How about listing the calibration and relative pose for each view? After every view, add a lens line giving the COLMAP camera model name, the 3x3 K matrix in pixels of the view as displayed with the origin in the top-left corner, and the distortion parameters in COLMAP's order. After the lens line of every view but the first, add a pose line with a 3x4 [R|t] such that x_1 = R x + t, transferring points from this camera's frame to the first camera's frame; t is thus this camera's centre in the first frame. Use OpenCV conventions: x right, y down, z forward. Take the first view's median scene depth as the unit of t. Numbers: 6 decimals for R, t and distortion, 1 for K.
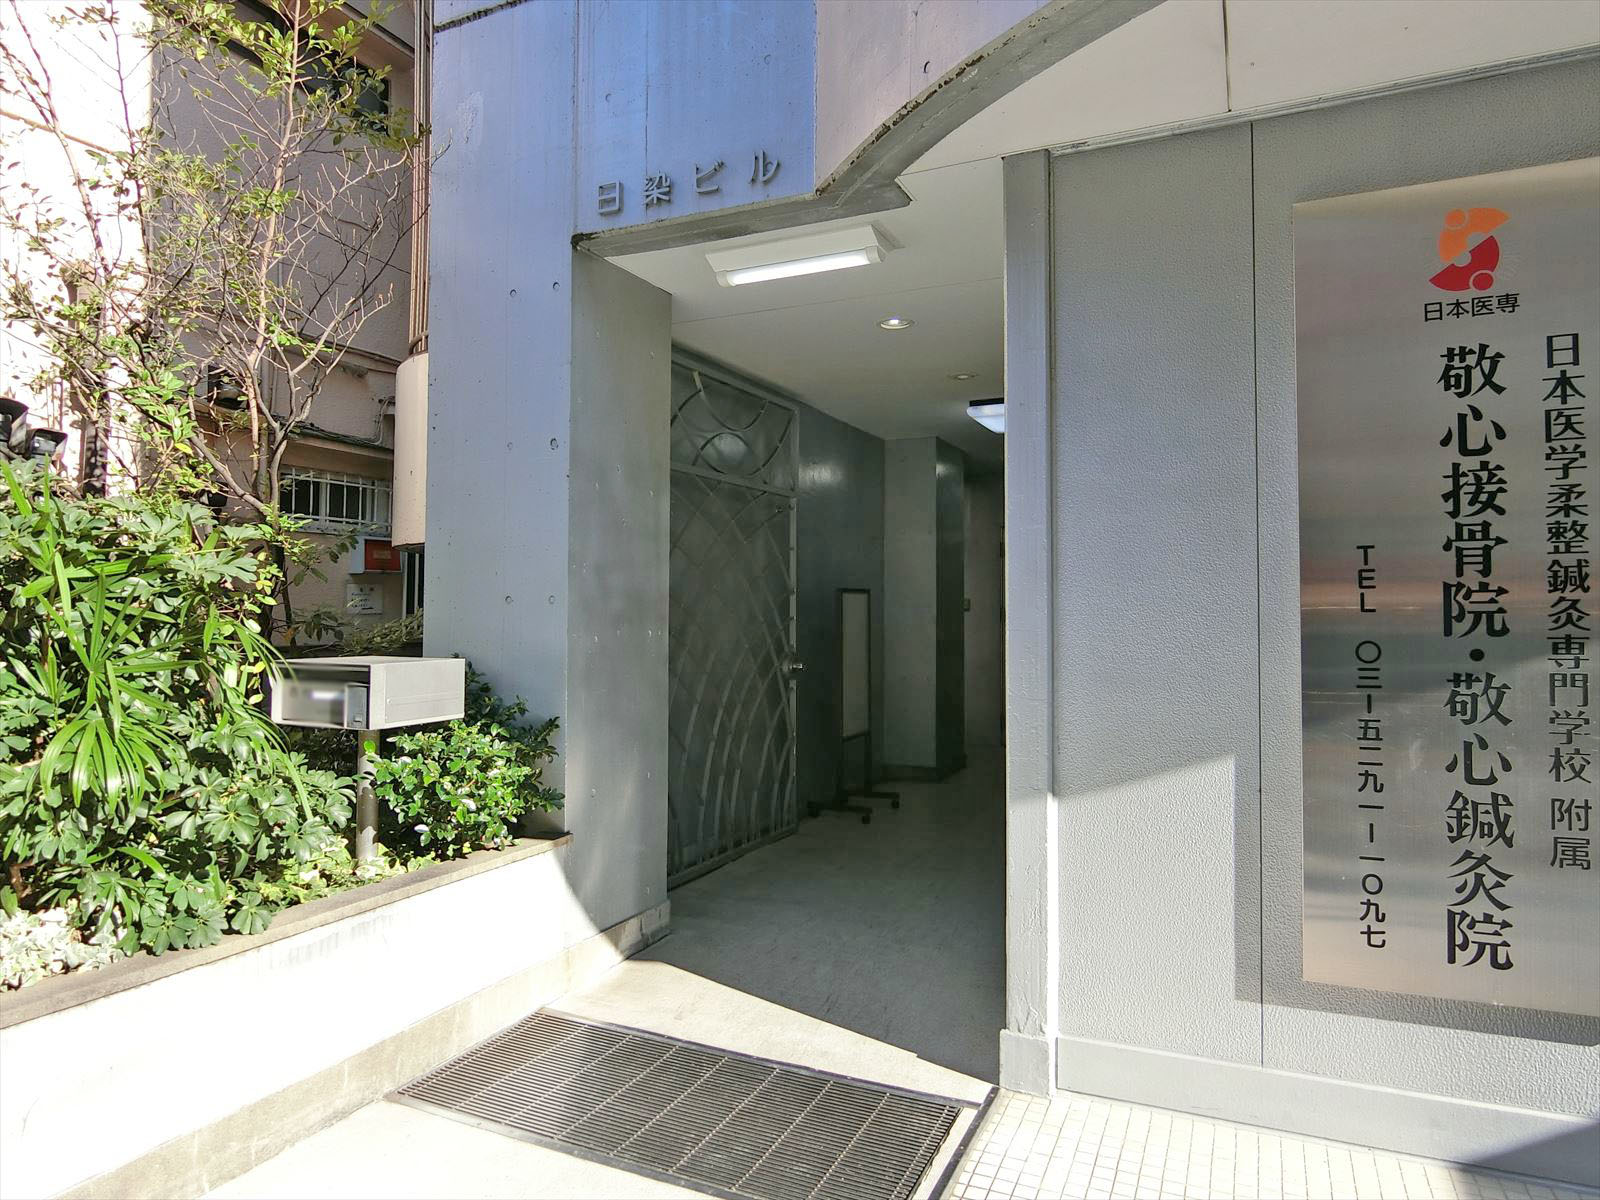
lens RADIAL K [[985.1, 0, 800.1], [0, 985.1, 600.0], [0, 0, 1]] dist [-0.006027, -0.001176]
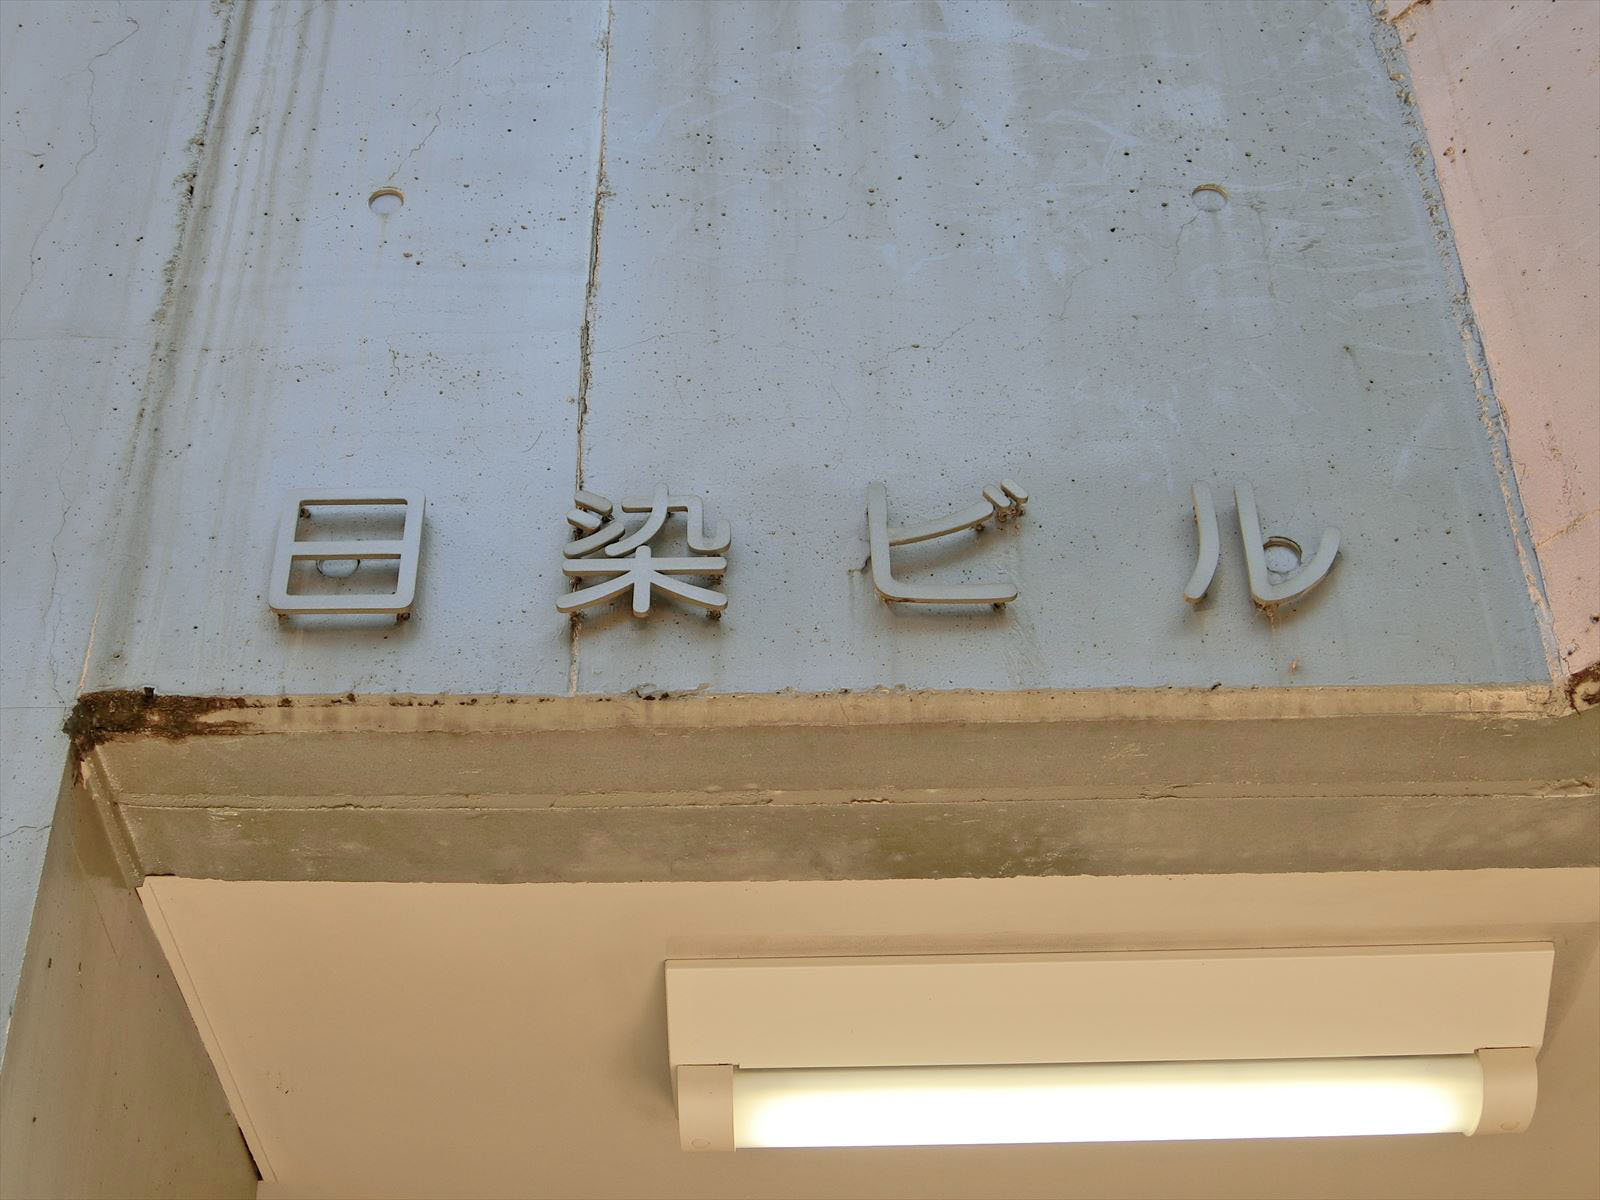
lens RADIAL K [[2467.8, 0, 799.7], [0, 2467.8, 600.1], [0, 0, 1]] dist [-0.031933, 0.000000]
pose [[0.915829, 0.243770, 0.319115, -0.269160], [0.003863, 0.789284, -0.614016, -0.111774], [-0.401551, 0.563566, 0.721908, 0.636764]]
